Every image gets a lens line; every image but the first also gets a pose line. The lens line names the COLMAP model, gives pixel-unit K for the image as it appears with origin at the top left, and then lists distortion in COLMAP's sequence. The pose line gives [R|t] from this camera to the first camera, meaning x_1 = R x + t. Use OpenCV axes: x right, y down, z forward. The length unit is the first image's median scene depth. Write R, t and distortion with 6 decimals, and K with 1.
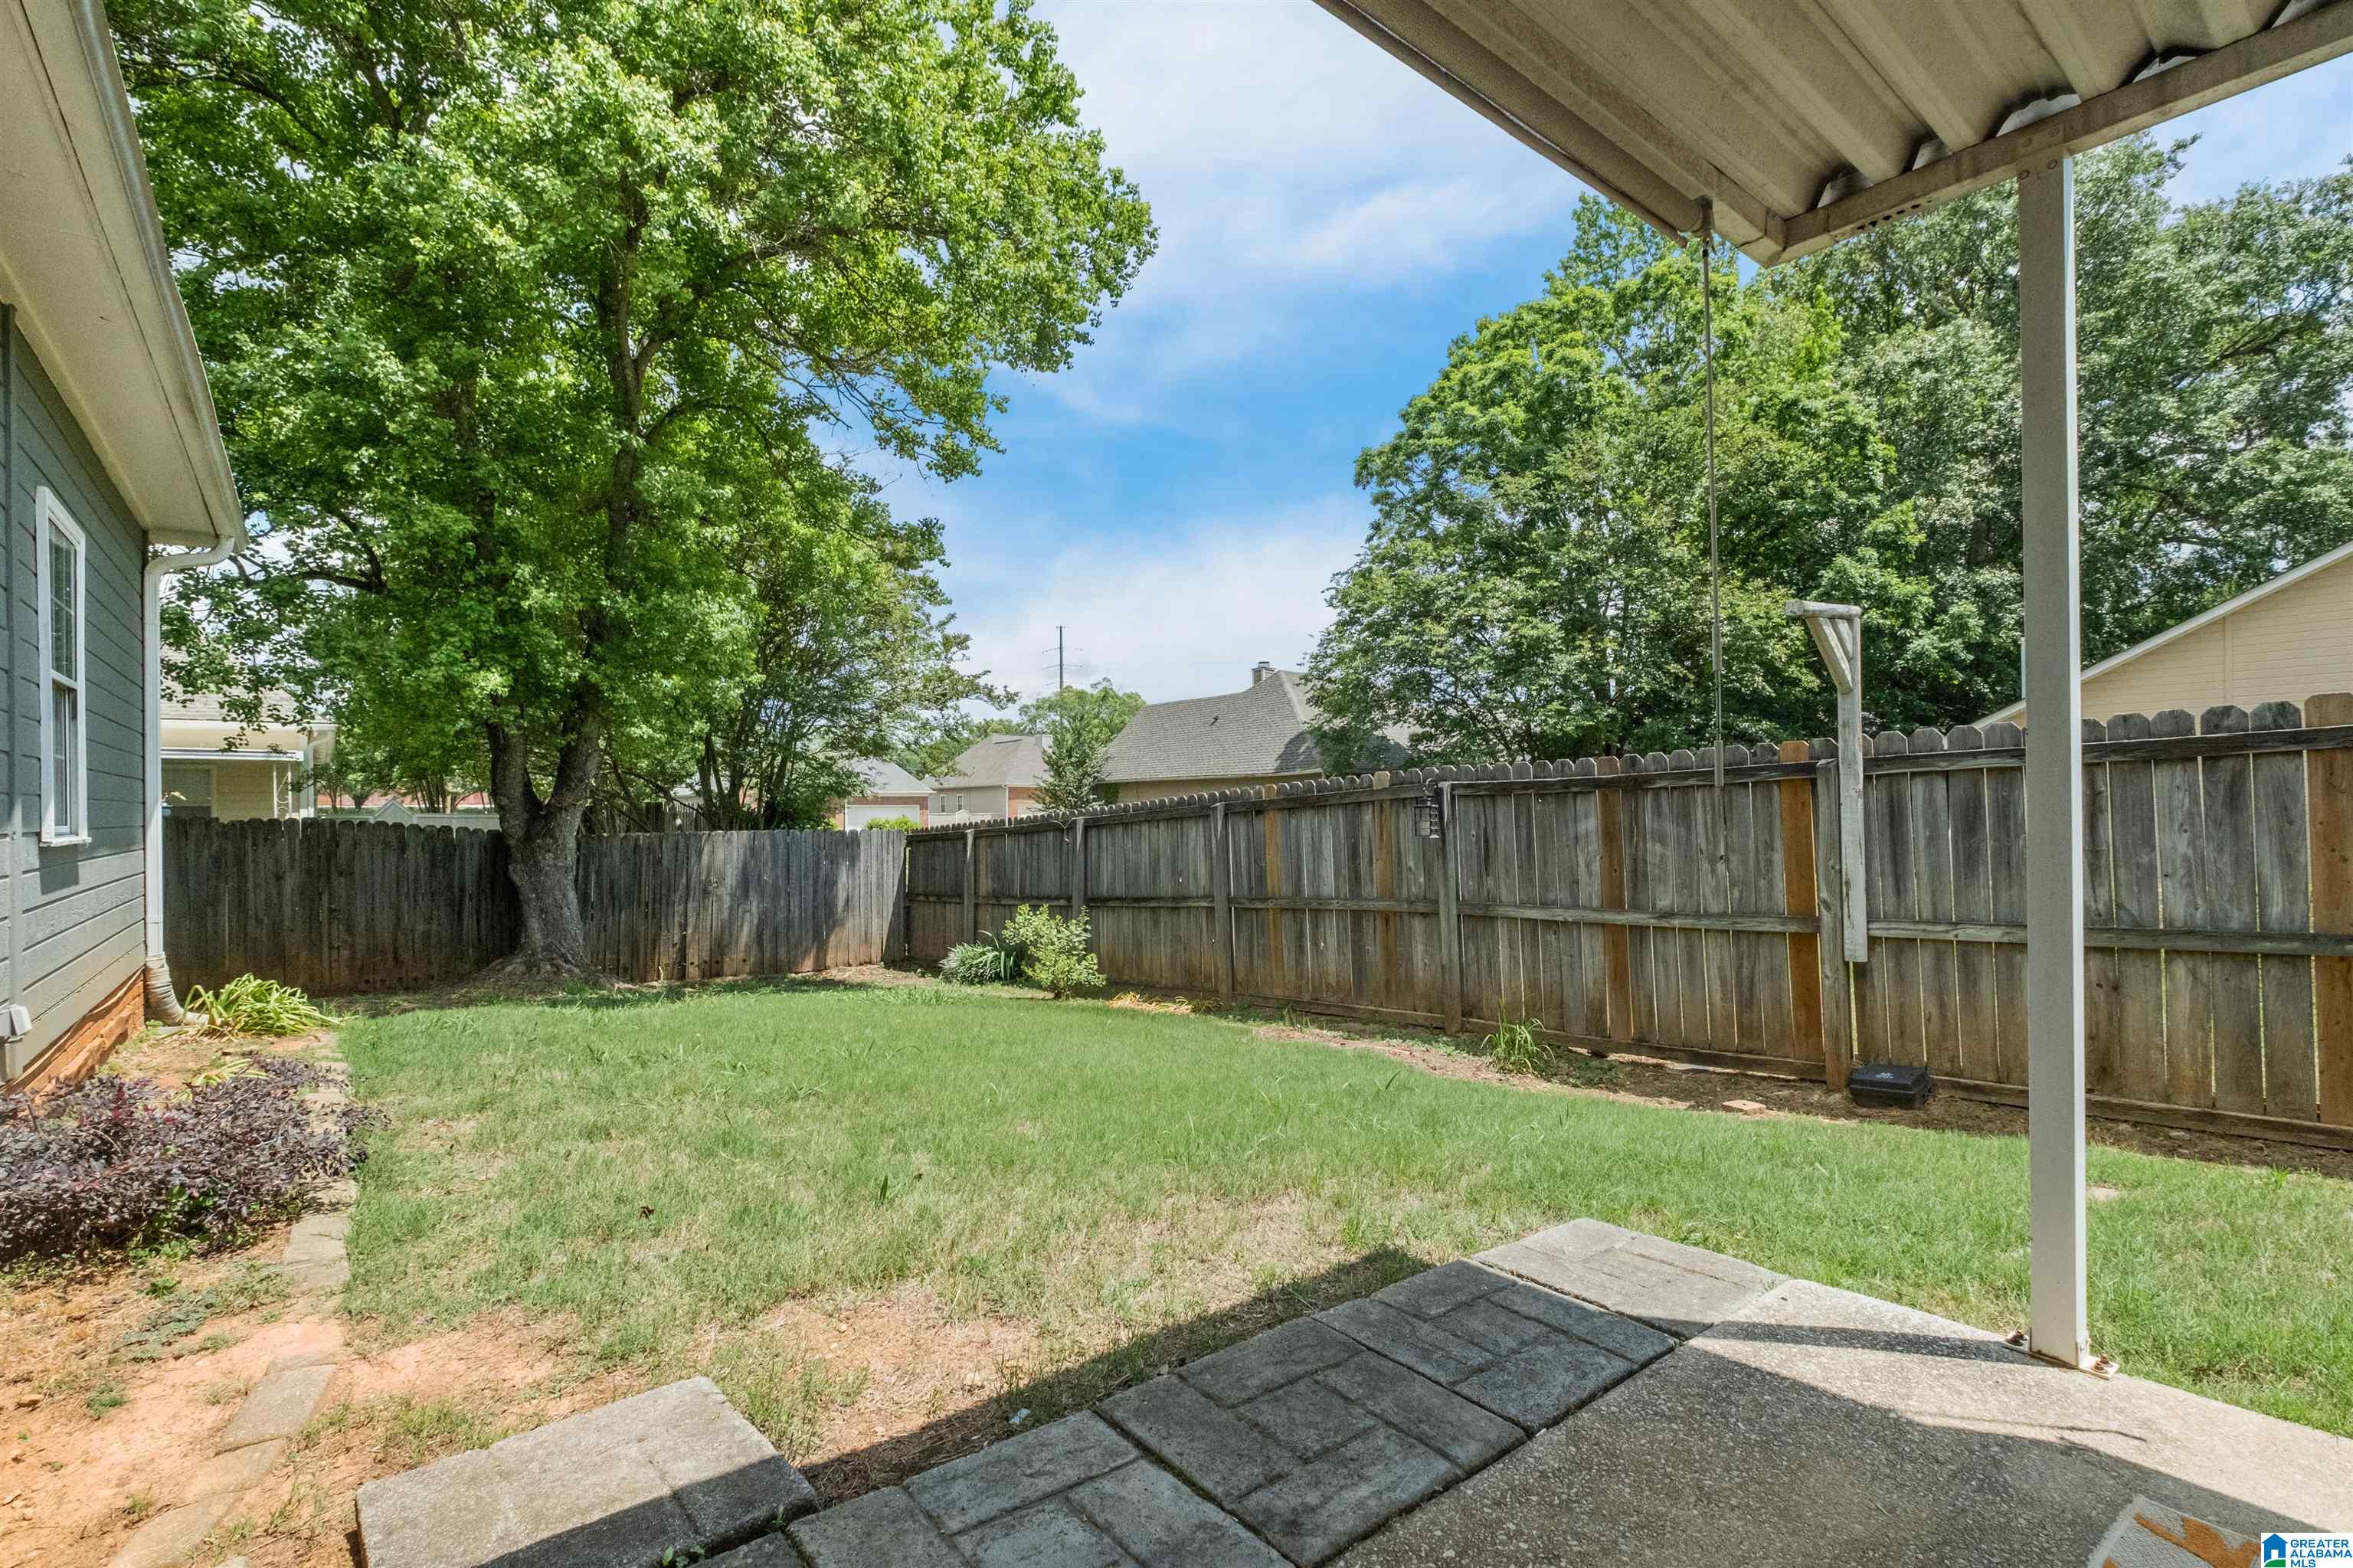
lens RADIAL K [[1075.8, 0, 1185.3], [0, 1075.8, 789.3], [0, 0, 1]] dist [-0.004768, 0.000022]
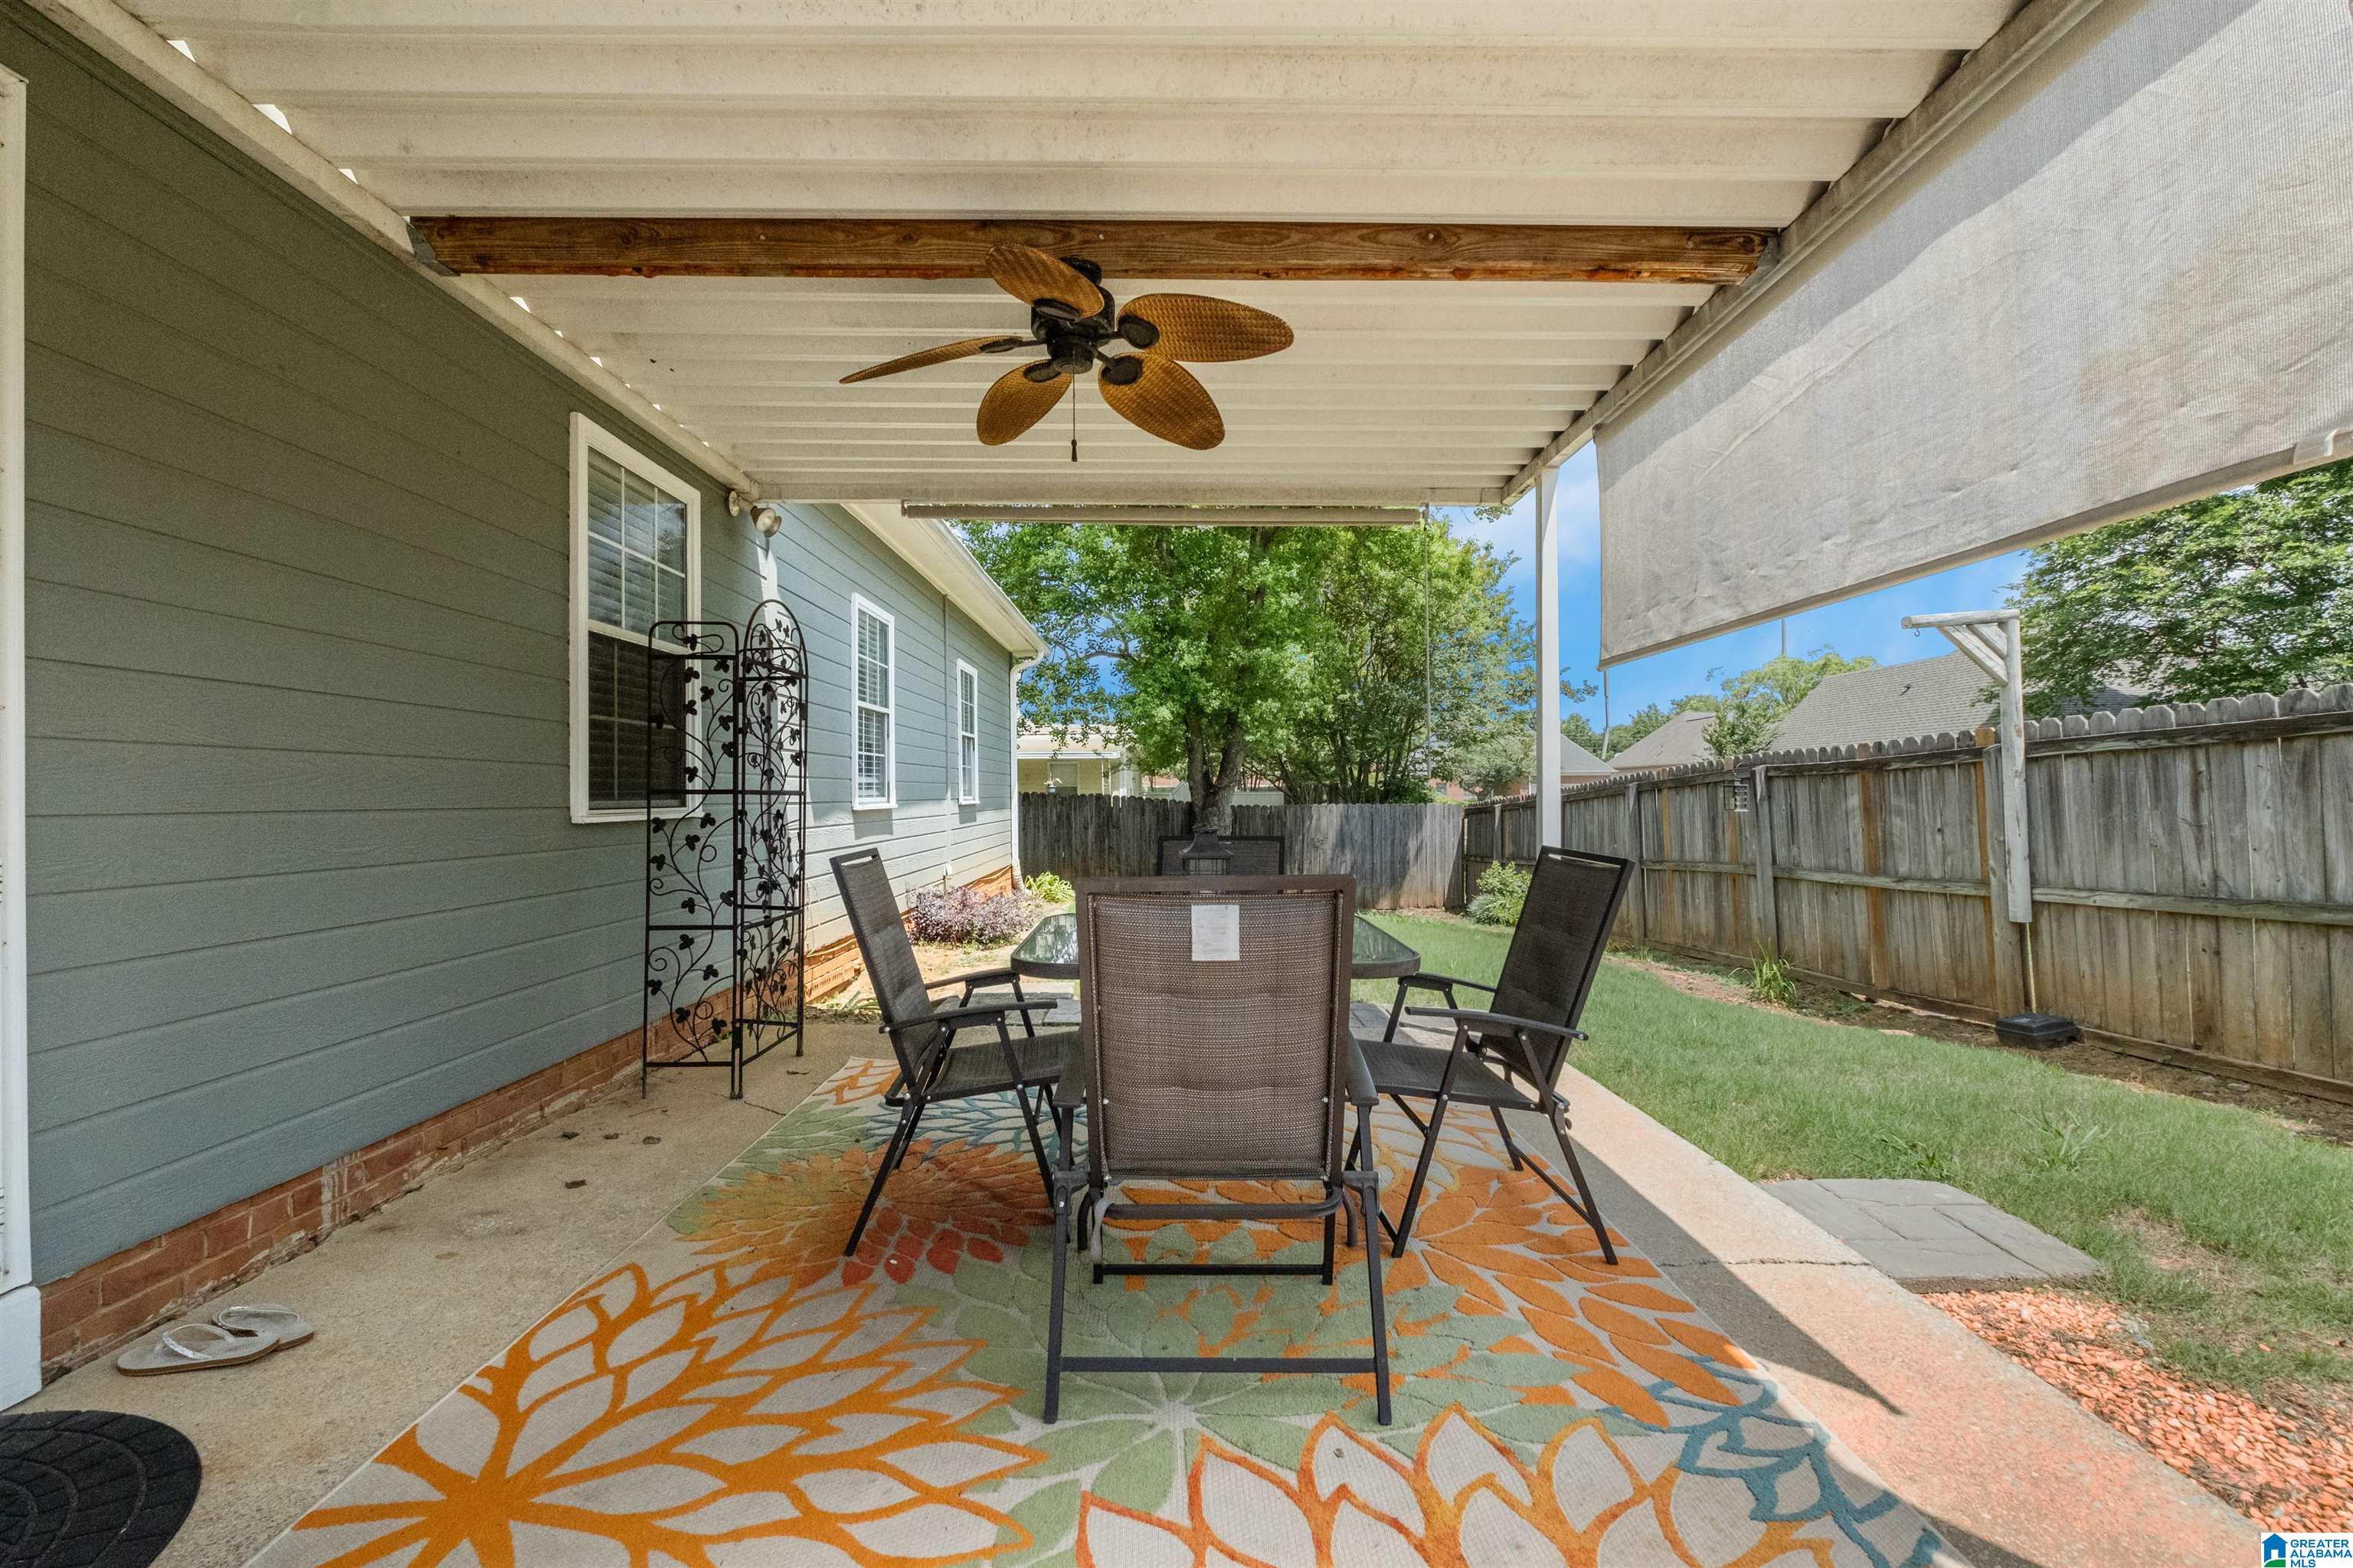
lens RADIAL K [[1030.4, 0, 1176.5], [0, 1030.4, 783.8], [0, 0, 1]] dist [-0.004249, -0.000942]
pose [[0.777411, -0.004255, -0.628979, 0.516048], [0.013390, 0.999862, 0.009786, -0.006543], [0.628851, -0.016029, 0.777361, -0.335561]]
